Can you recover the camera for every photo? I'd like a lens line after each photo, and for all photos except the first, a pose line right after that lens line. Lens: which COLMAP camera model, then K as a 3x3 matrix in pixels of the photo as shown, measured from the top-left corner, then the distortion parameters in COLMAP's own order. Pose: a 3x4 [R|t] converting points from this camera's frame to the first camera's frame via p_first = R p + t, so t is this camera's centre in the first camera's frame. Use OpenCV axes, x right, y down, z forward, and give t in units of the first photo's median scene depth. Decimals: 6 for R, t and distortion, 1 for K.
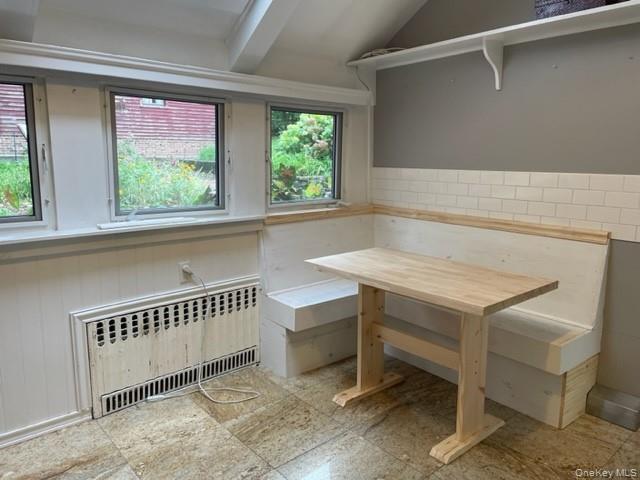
lens RADIAL K [[490.4, 0, 316.6], [0, 490.4, 236.9], [0, 0, 1]] dist [0.085392, -0.102727]
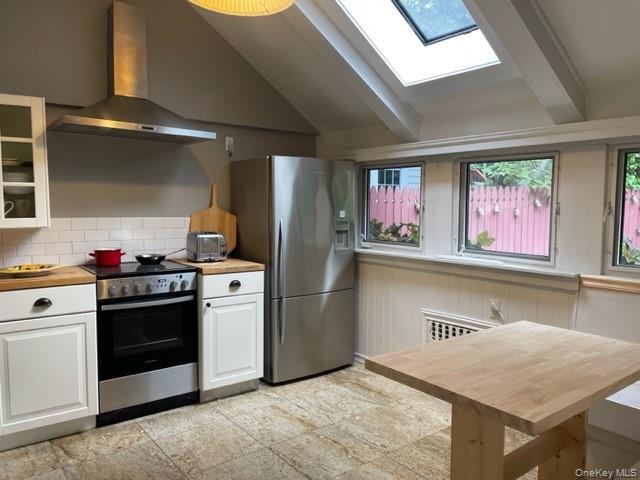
lens RADIAL K [[490.4, 0, 317.2], [0, 490.4, 240.9], [0, 0, 1]] dist [0.085392, -0.102727]
pose [[-0.076286, 0.062277, -0.995139, 0.988009], [-0.173108, 0.982064, 0.074728, -0.107395], [0.981944, 0.177967, -0.064137, 0.714917]]
